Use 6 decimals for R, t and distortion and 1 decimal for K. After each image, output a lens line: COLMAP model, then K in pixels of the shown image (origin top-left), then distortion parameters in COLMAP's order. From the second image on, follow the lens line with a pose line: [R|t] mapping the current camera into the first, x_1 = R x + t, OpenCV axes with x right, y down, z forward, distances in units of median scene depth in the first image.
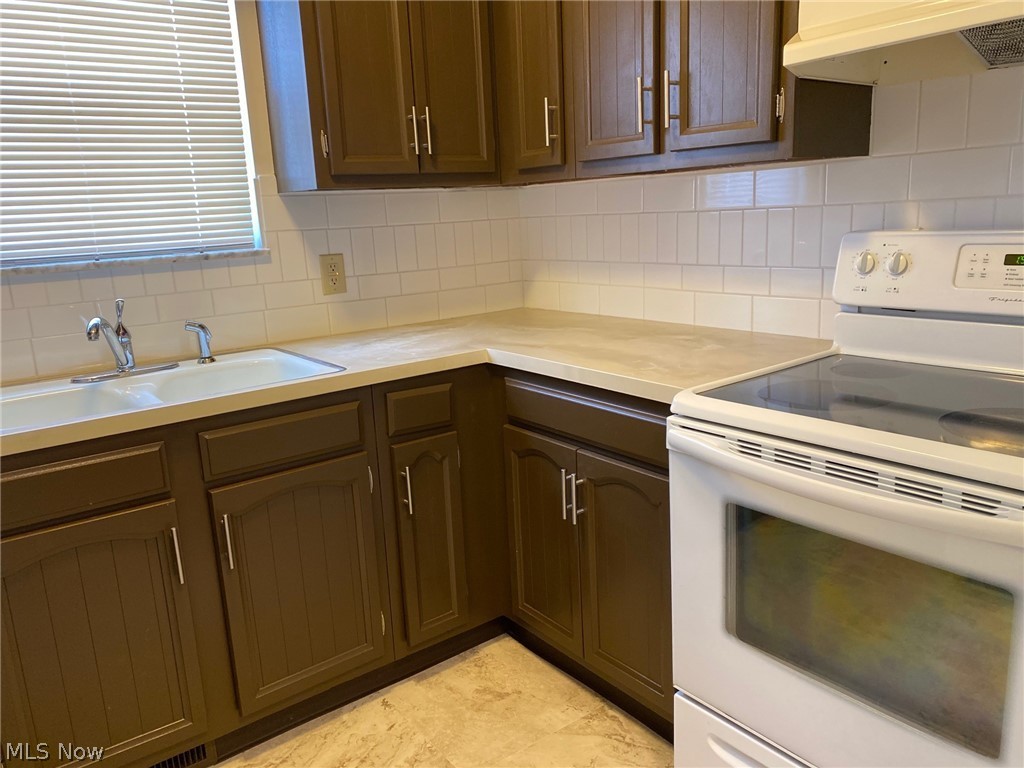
lens RADIAL K [[785.6, 0, 513.6], [0, 785.6, 385.1], [0, 0, 1]] dist [0.056193, -0.059418]
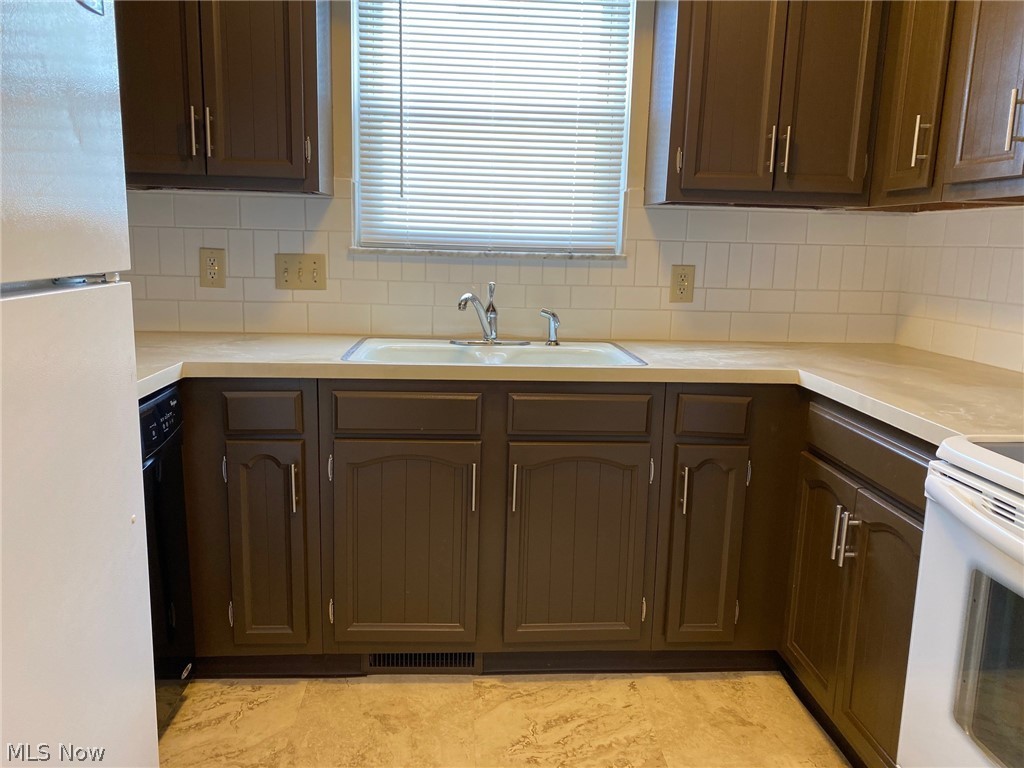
lens RADIAL K [[785.6, 0, 509.7], [0, 785.6, 380.0], [0, 0, 1]] dist [0.056193, -0.059418]
pose [[0.836837, 0.165572, -0.521814, 0.180985], [-0.186783, 0.982326, 0.012147, 0.020386], [0.514603, 0.087301, 0.852973, -0.016325]]
